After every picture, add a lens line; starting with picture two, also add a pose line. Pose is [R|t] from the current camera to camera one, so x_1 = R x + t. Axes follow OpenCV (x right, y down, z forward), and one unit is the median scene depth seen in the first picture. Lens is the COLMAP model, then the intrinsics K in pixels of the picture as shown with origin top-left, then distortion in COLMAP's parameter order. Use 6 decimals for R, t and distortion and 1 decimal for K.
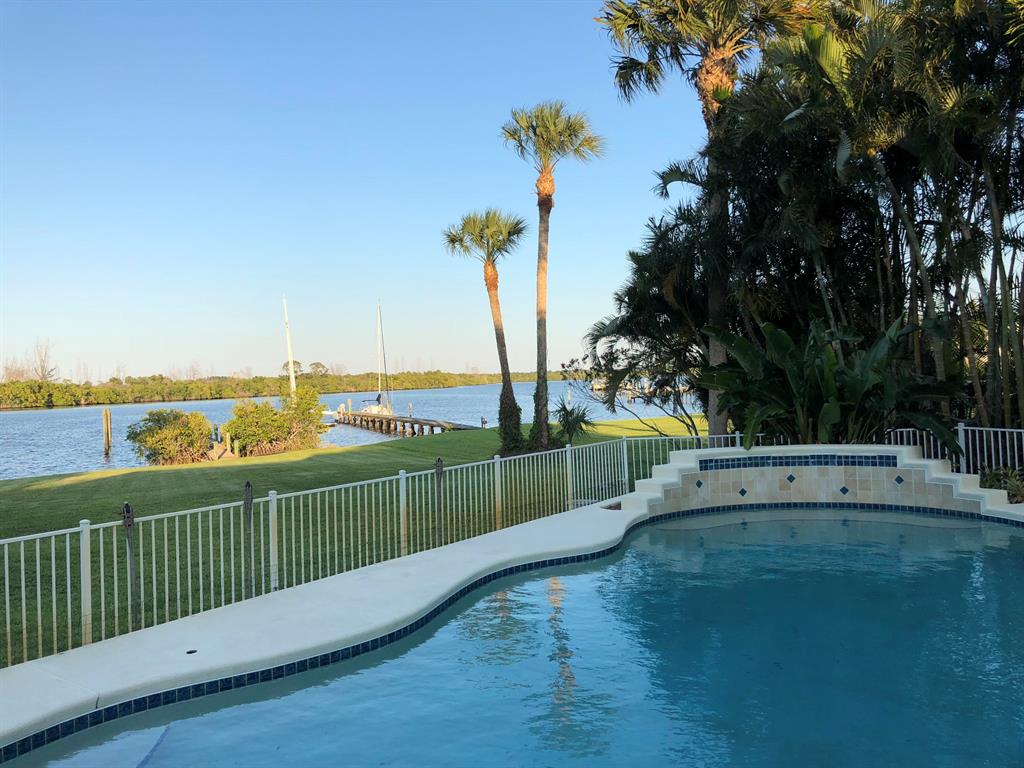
lens RADIAL K [[834.0, 0, 503.5], [0, 834.0, 382.7], [0, 0, 1]] dist [0.015721, -0.003485]
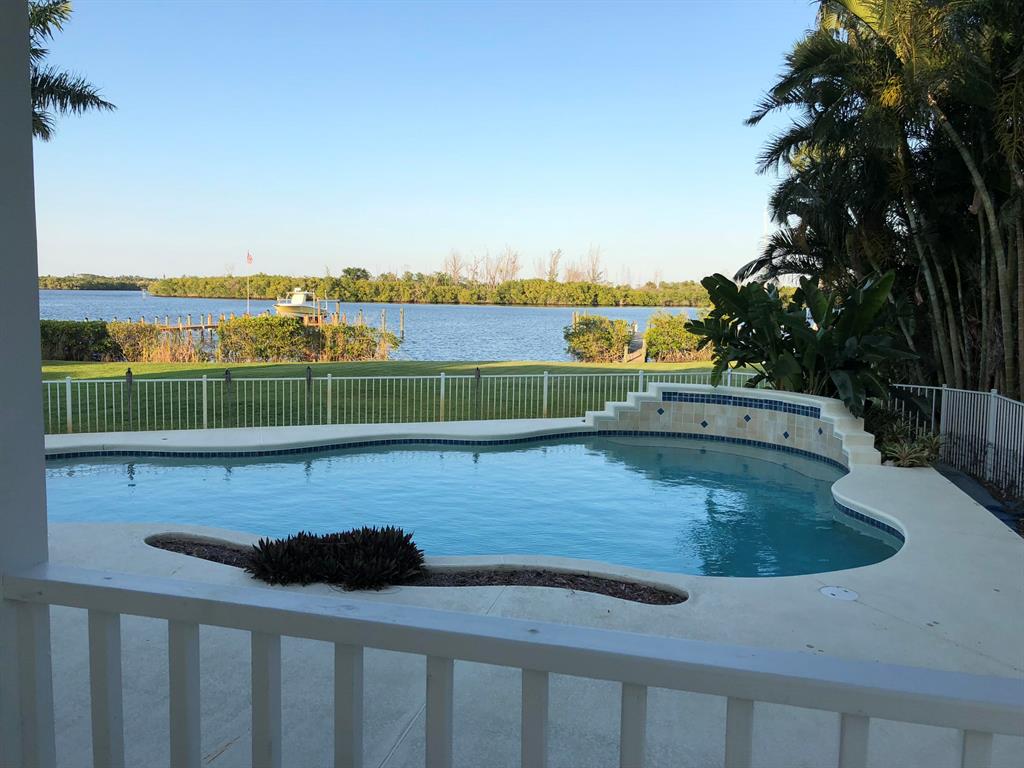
lens RADIAL K [[828.7, 0, 512.0], [0, 828.7, 384.0], [0, 0, 1]] dist [0.162466, -0.352210]
pose [[0.813992, 0.112075, -0.569962, 0.591318], [-0.048549, 0.990904, 0.125512, -0.045499], [0.578844, -0.074494, 0.812029, -0.069449]]
